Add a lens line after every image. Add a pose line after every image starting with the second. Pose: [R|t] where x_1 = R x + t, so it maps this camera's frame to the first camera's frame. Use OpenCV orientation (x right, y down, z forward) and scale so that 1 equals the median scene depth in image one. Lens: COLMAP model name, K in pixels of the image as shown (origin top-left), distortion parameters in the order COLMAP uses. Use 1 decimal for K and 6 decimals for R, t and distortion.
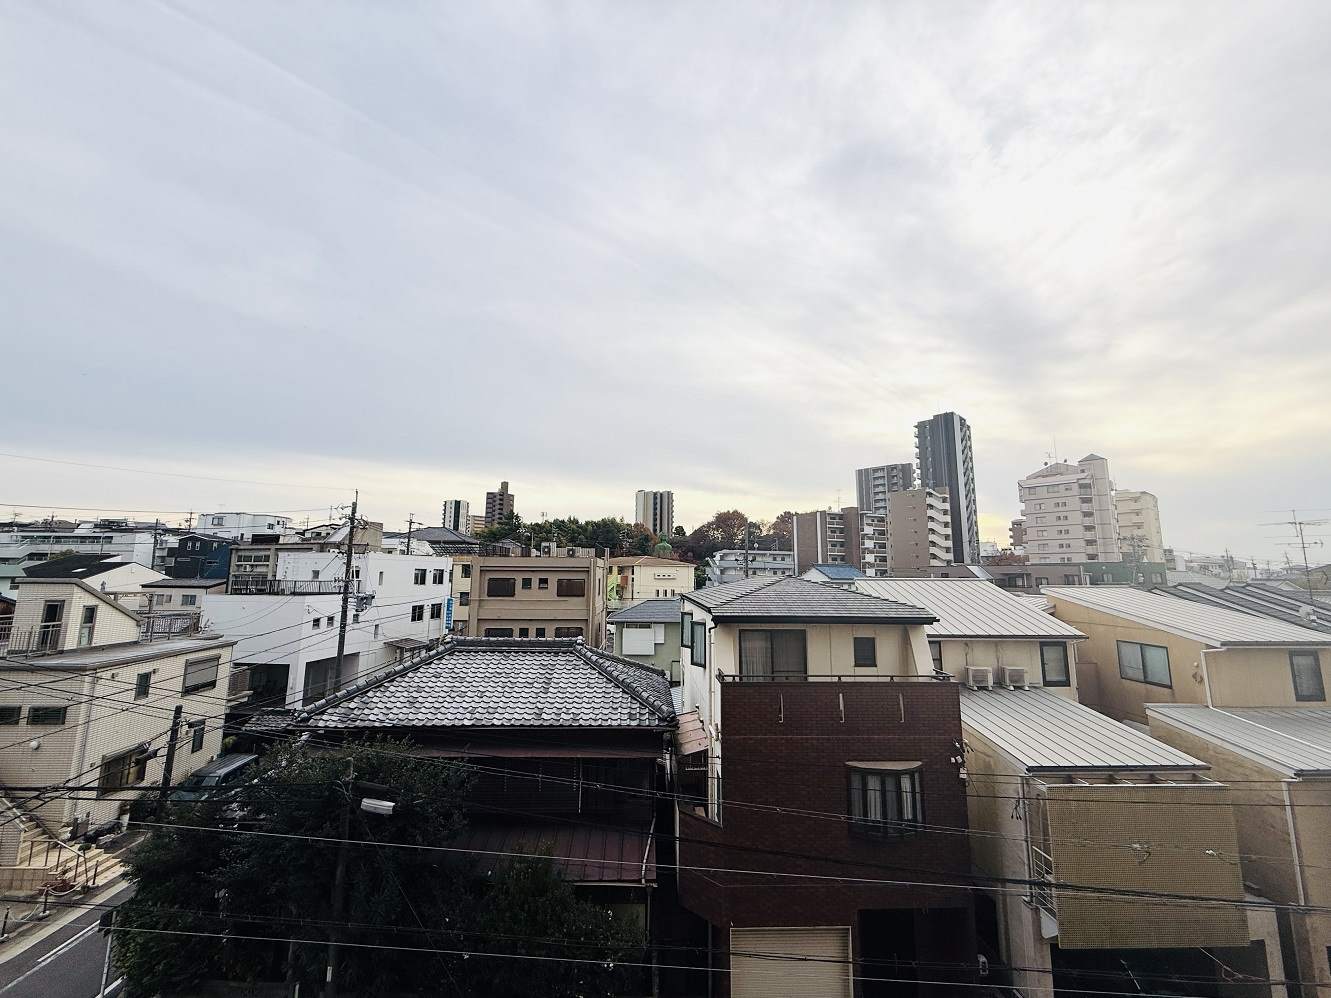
lens RADIAL K [[530.9, 0, 660.4], [0, 530.9, 496.5], [0, 0, 1]] dist [0.002386, 0.000211]
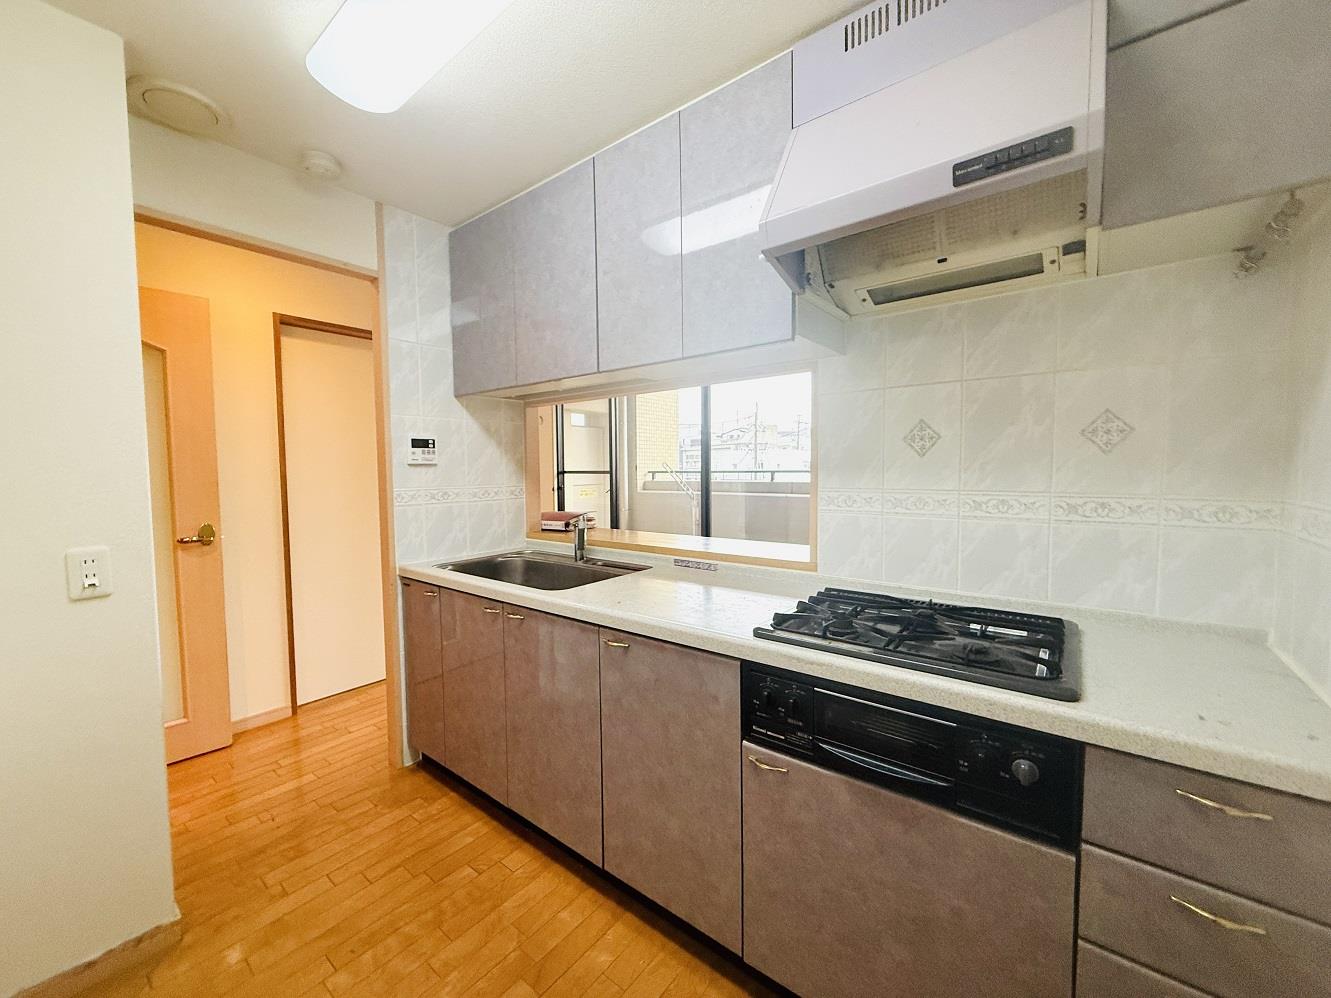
lens RADIAL K [[530.9, 0, 660.4], [0, 530.9, 496.5], [0, 0, 1]] dist [0.002386, 0.000211]
pose [[0.762549, 0.018426, -0.646668, 0.084591], [0.109893, 0.981378, 0.157549, -0.013232], [0.637528, -0.191203, 0.746324, -0.147275]]
